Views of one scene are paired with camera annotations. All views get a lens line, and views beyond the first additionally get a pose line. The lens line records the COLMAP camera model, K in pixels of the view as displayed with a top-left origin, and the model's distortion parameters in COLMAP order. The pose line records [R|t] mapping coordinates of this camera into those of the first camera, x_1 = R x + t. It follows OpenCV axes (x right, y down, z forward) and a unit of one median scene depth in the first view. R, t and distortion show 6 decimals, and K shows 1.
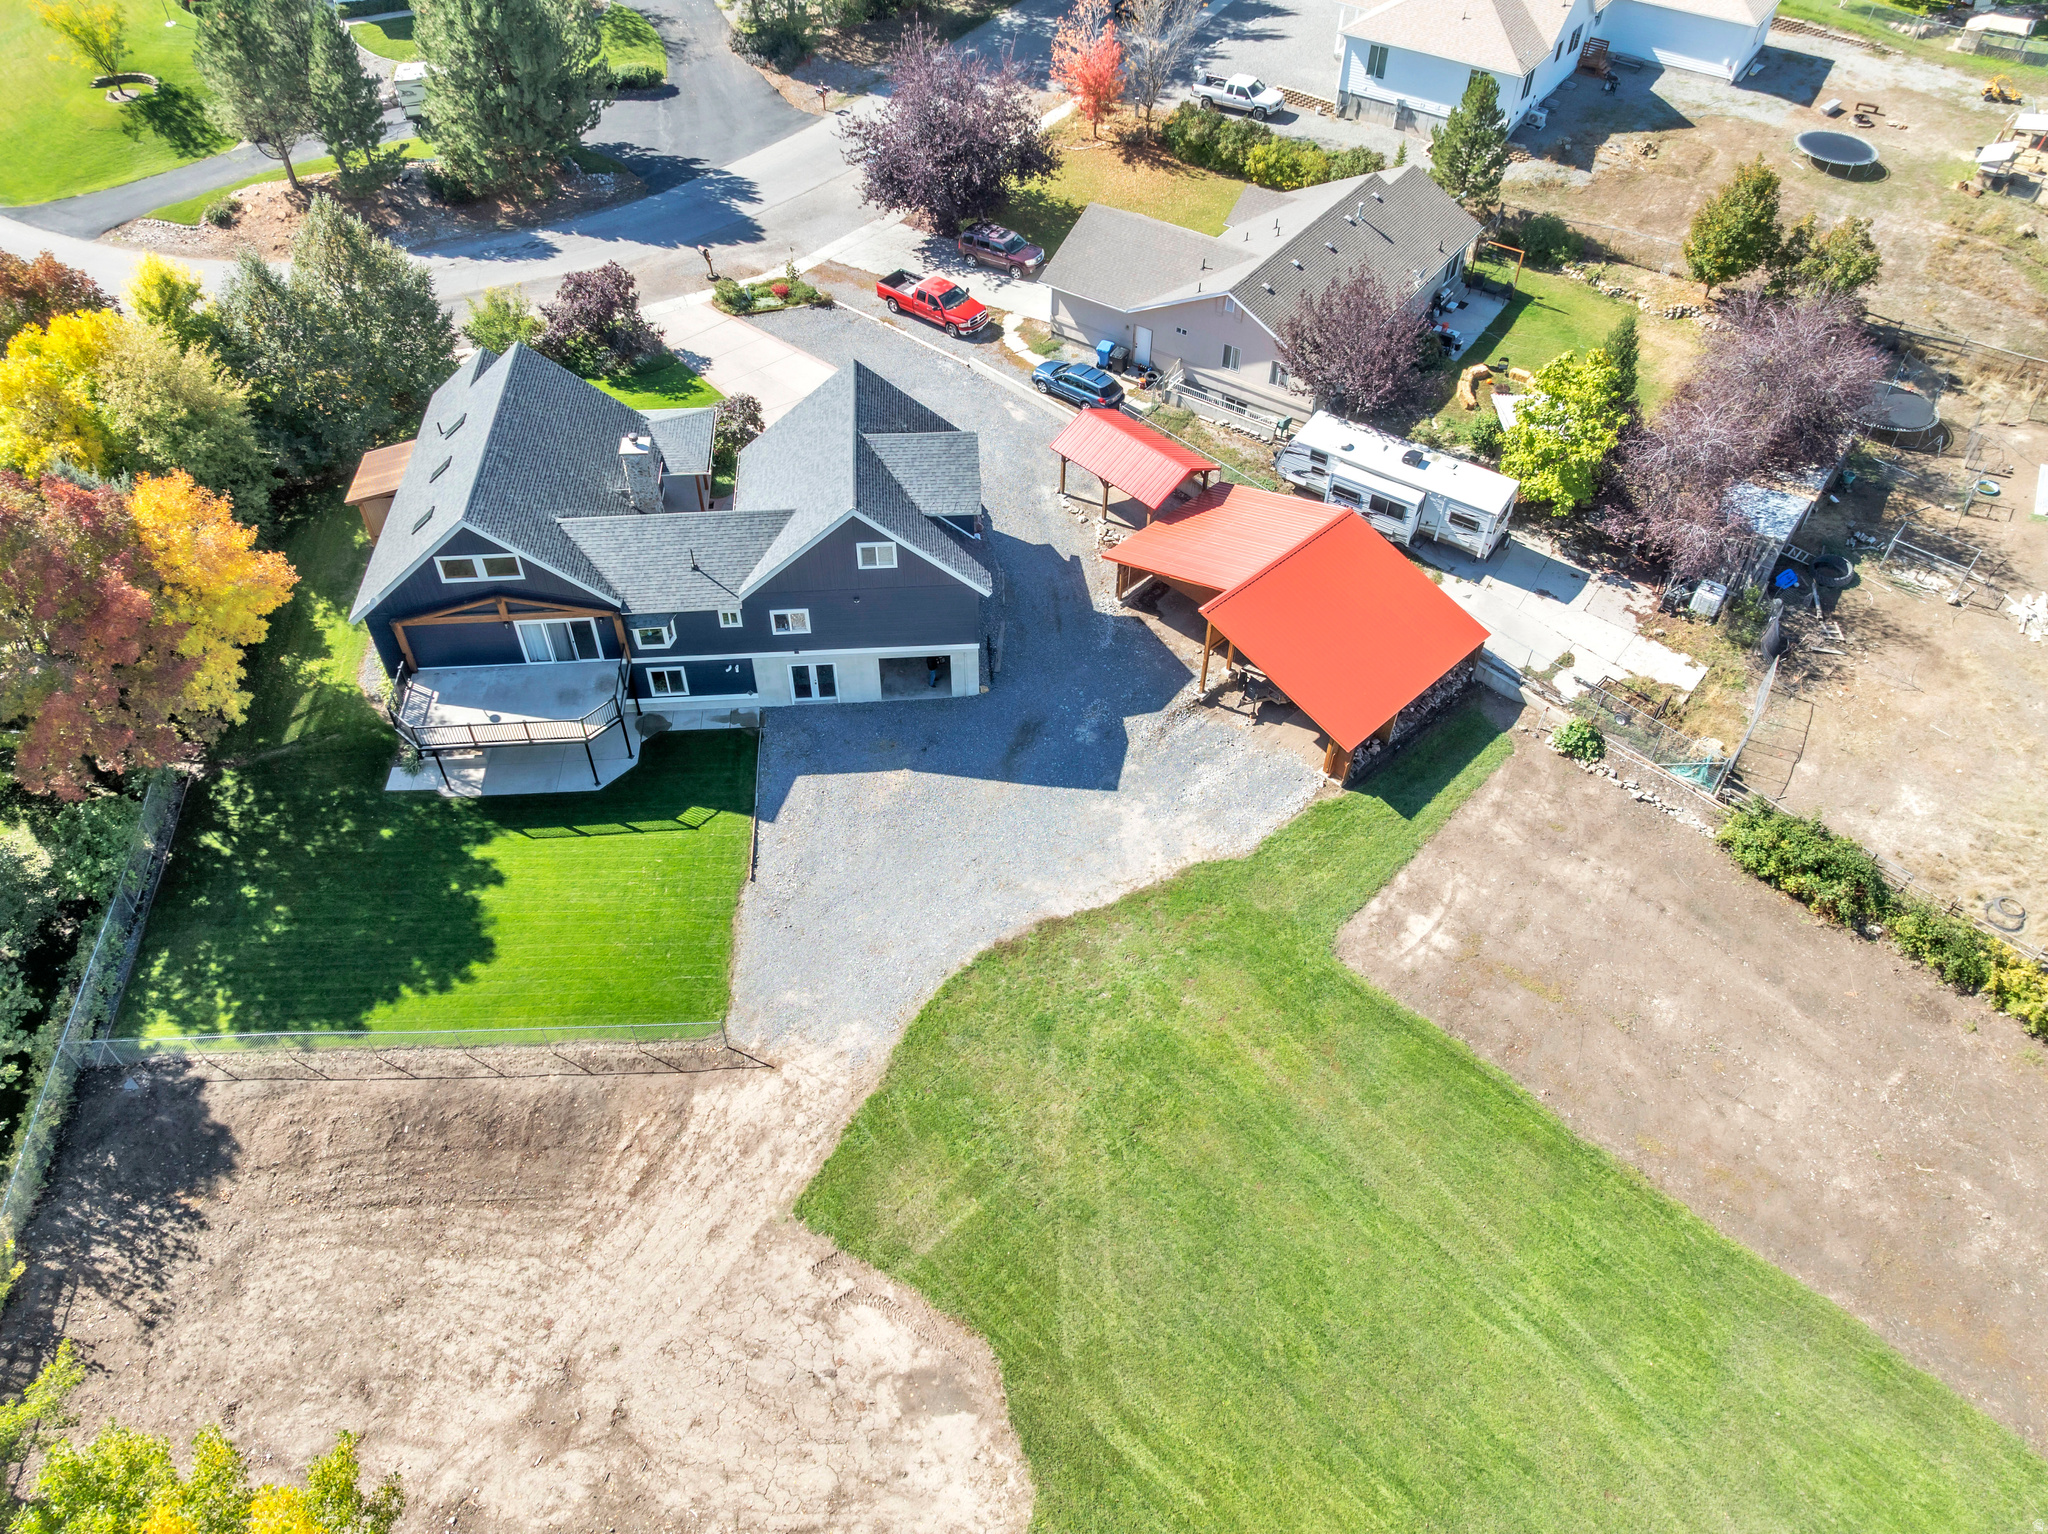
lens RADIAL K [[1446.1, 0, 1019.1], [0, 1446.1, 768.4], [0, 0, 1]] dist [-0.027540, -0.005881]
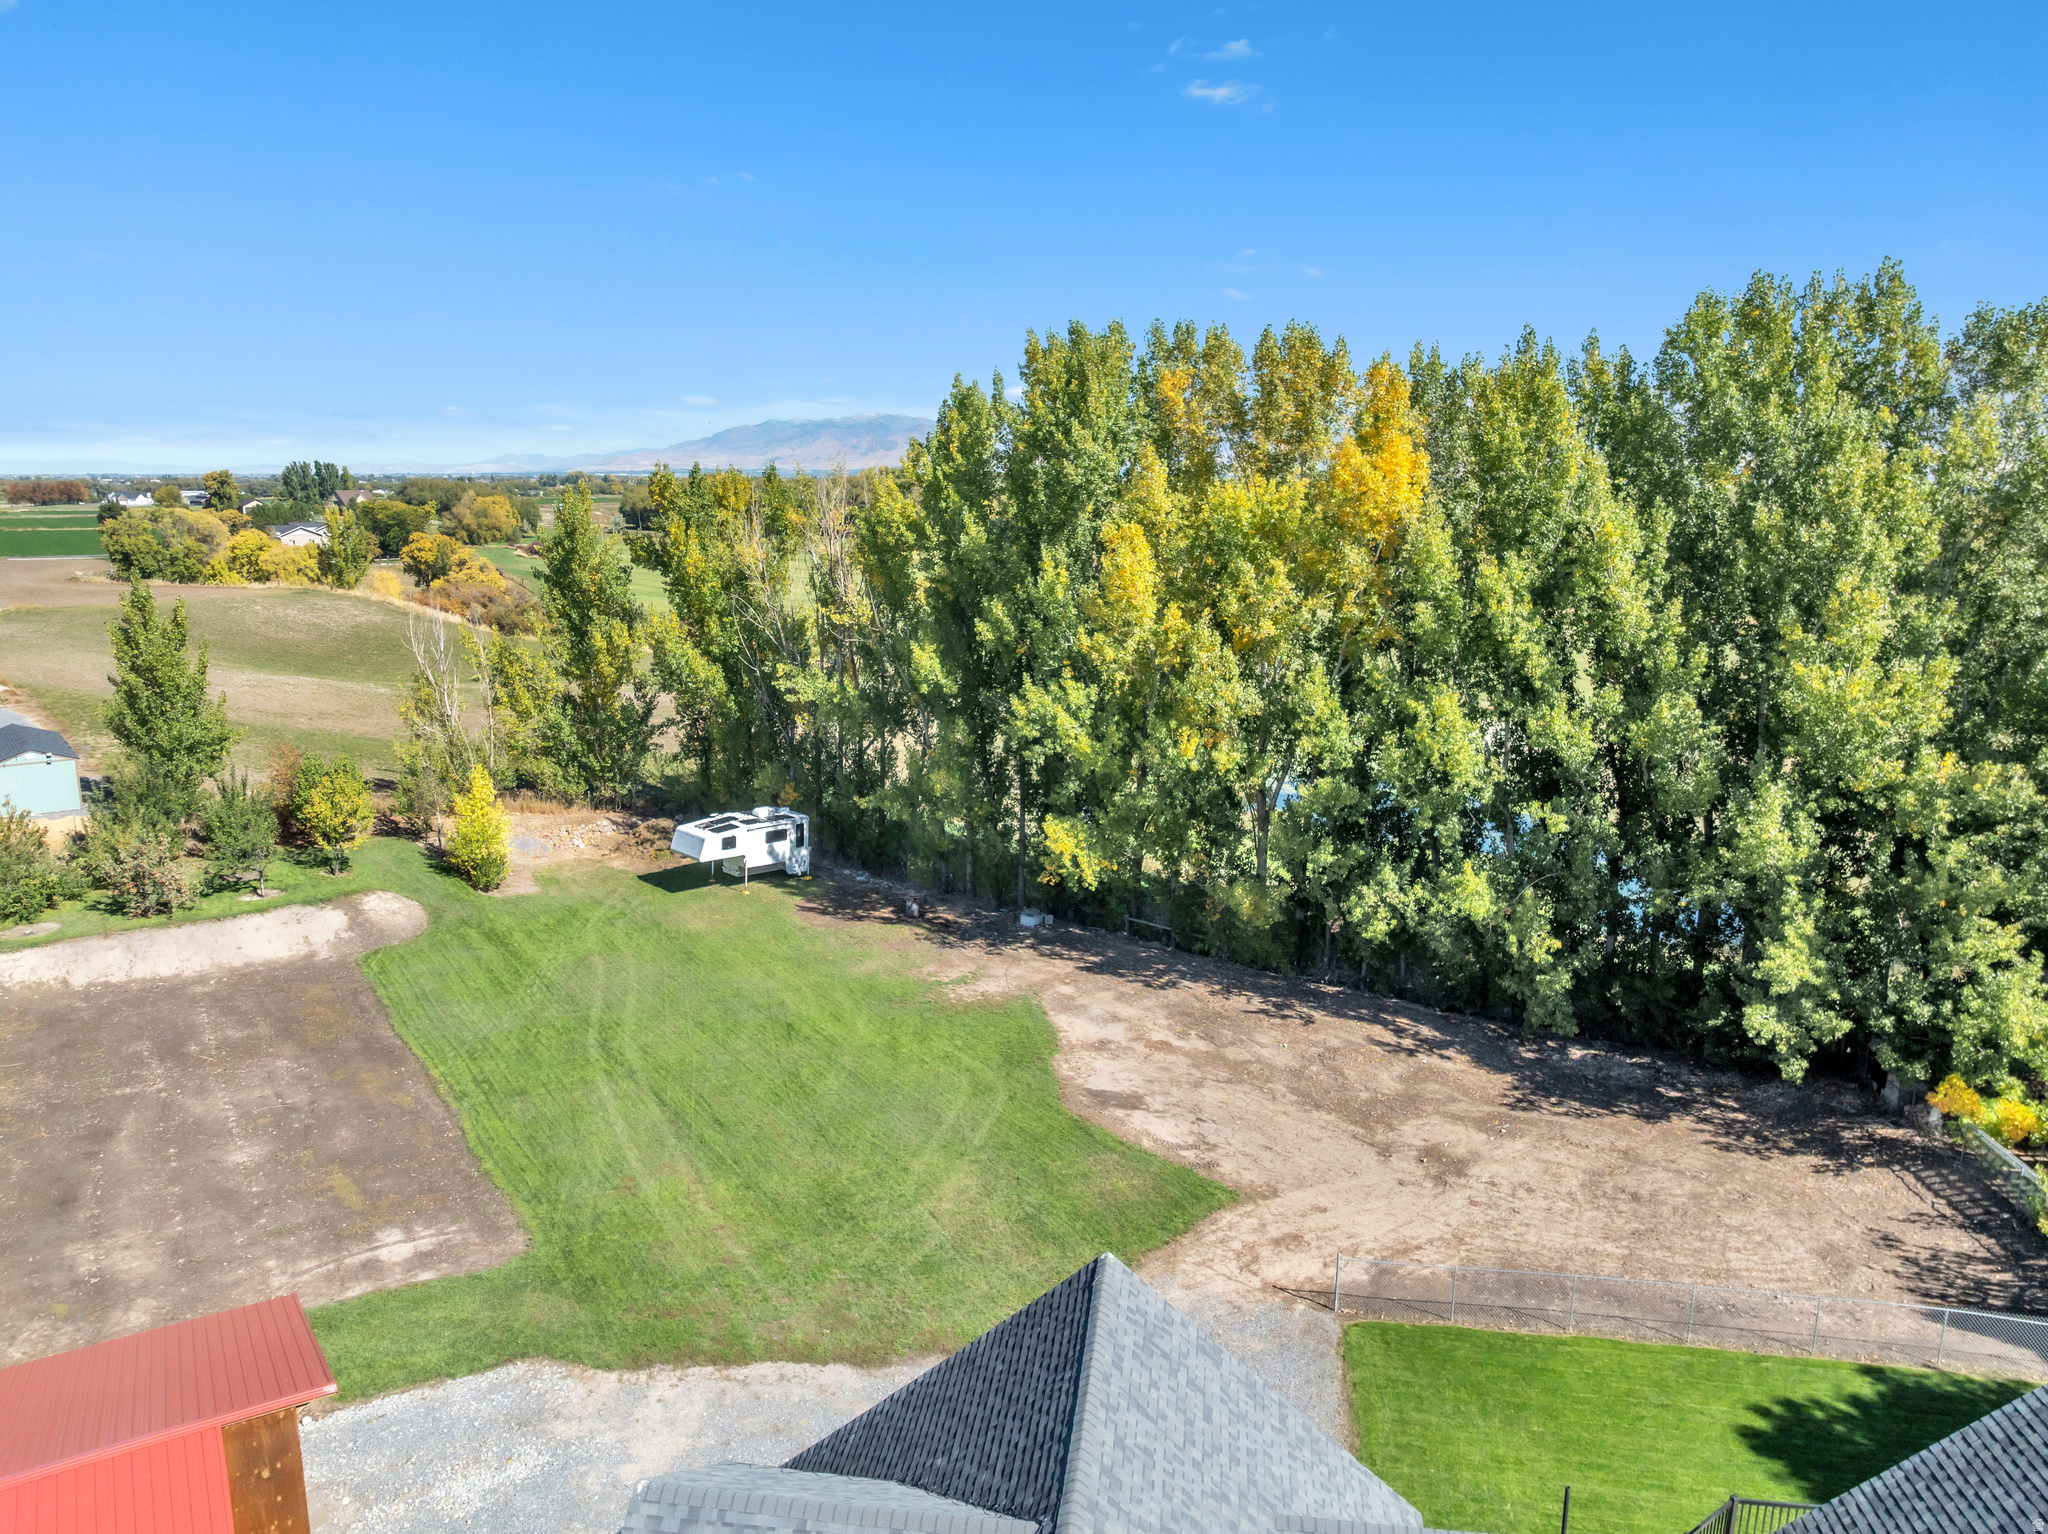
lens RADIAL K [[1446.1, 0, 1029.7], [0, 1446.1, 768.2], [0, 0, 1]] dist [-0.027540, -0.005881]
pose [[-0.979220, -0.053824, 0.195529, -0.156679], [0.134790, 0.547640, 0.825786, -0.546006], [-0.151527, 0.834981, -0.529005, 1.053703]]
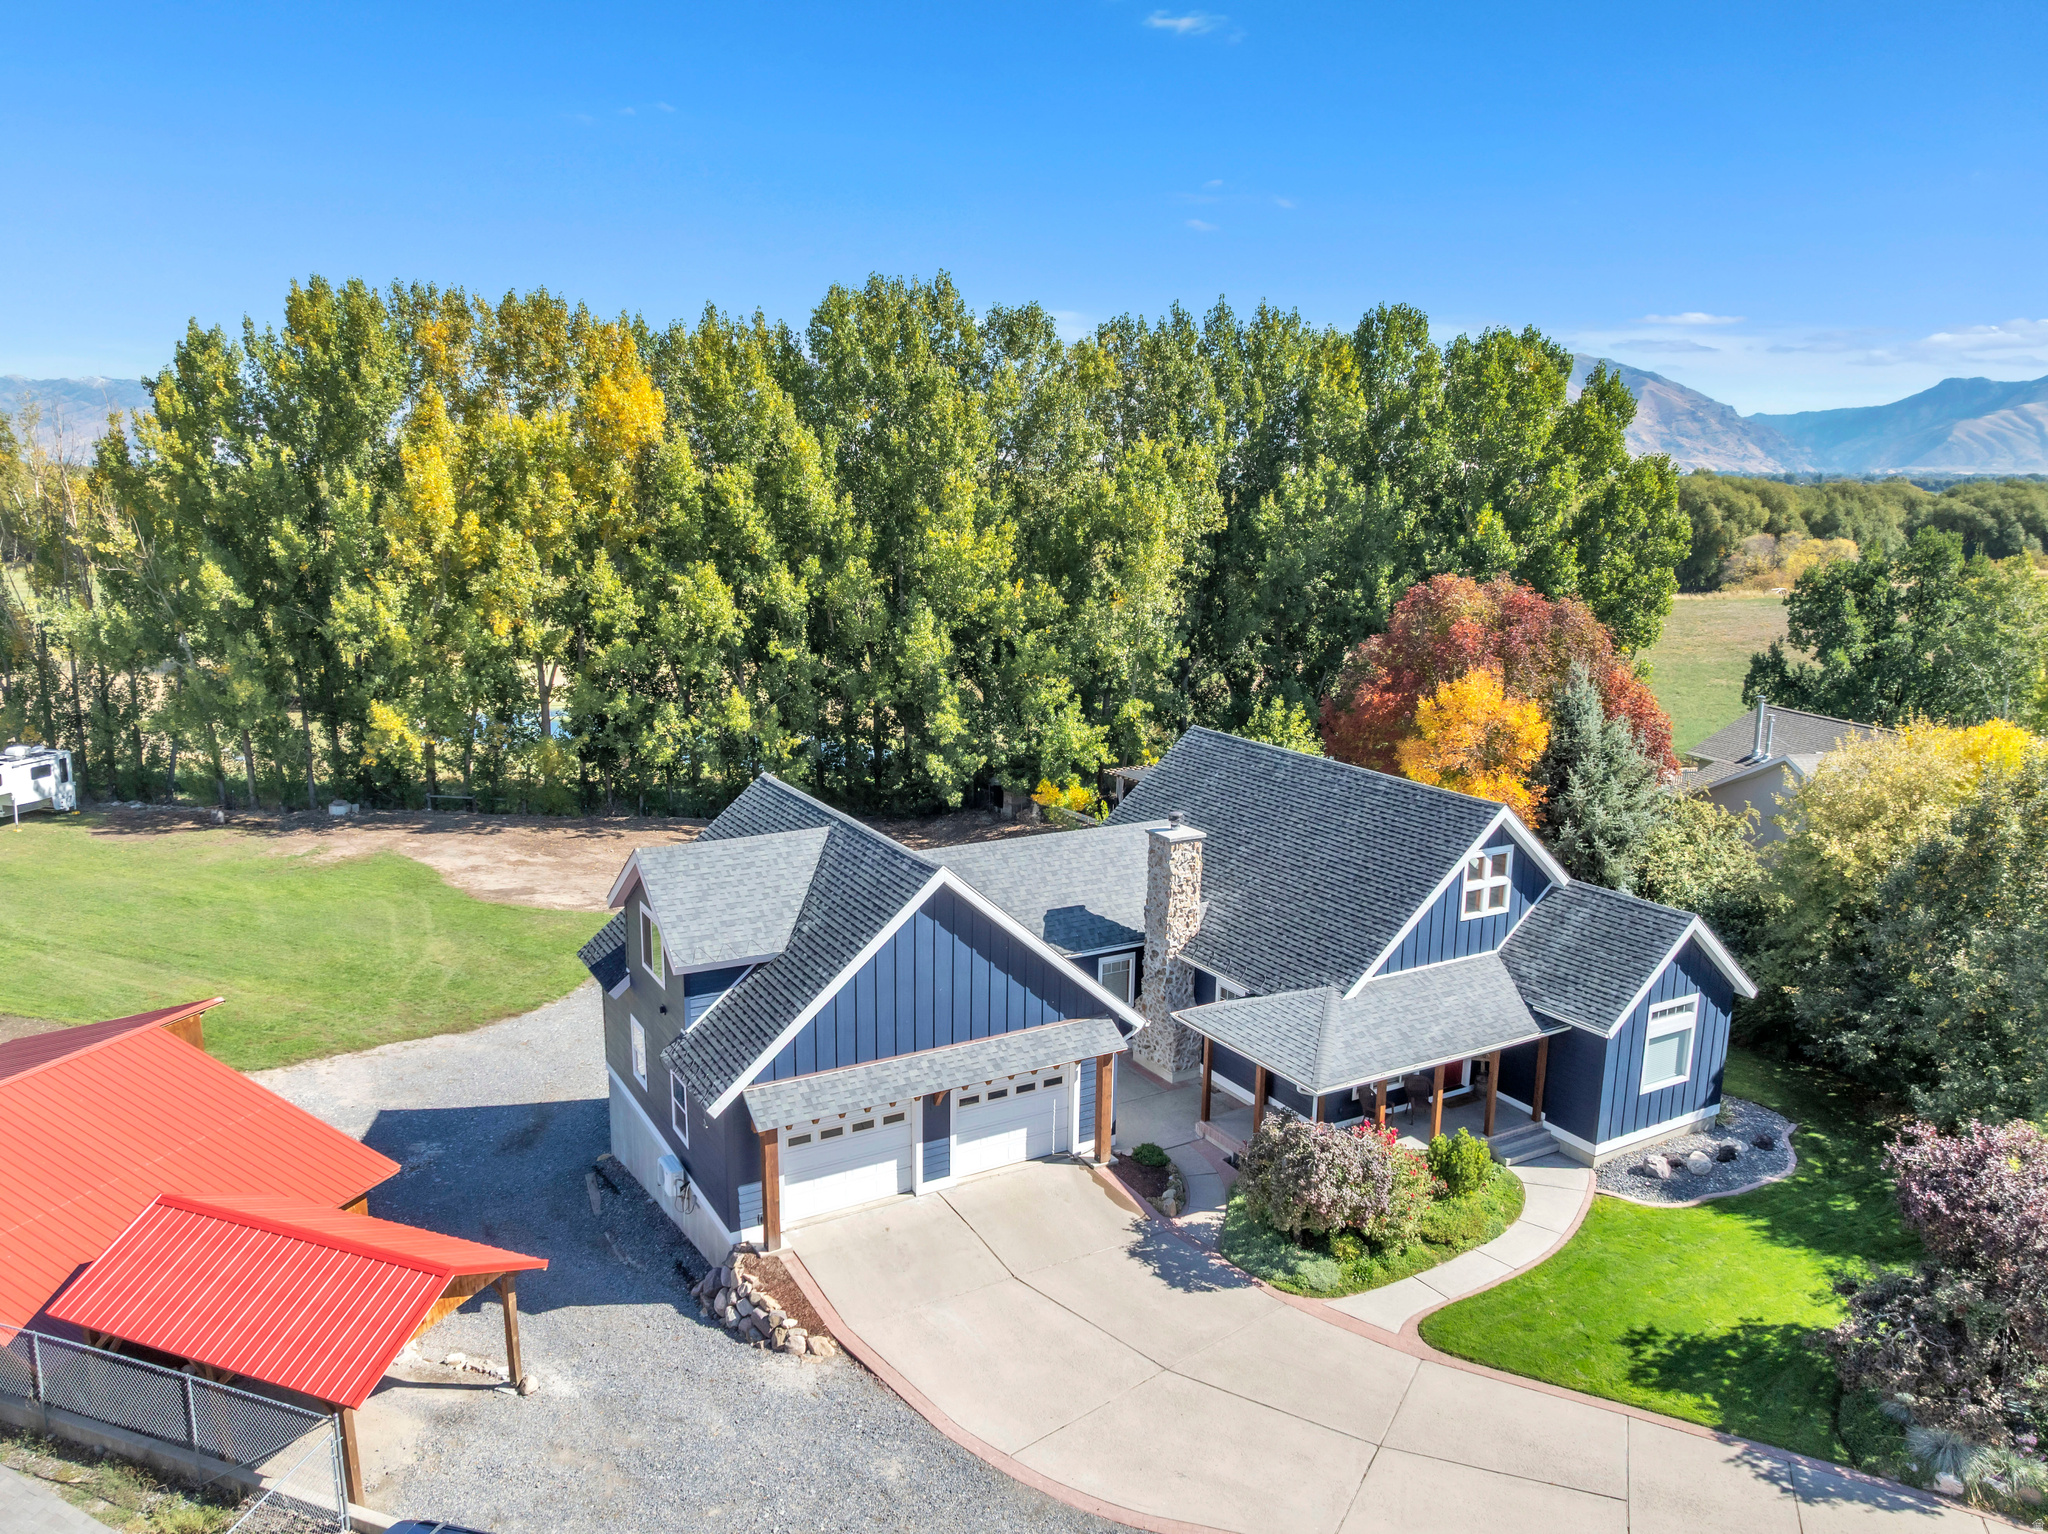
lens RADIAL K [[1446.1, 0, 1014.1], [0, 1446.1, 772.1], [0, 0, 1]] dist [-0.027540, -0.005881]
pose [[-0.903188, 0.072147, -0.423139, 0.066923], [-0.316783, 0.553168, 0.770489, -0.732677], [0.289655, 0.829940, -0.476760, 1.313342]]
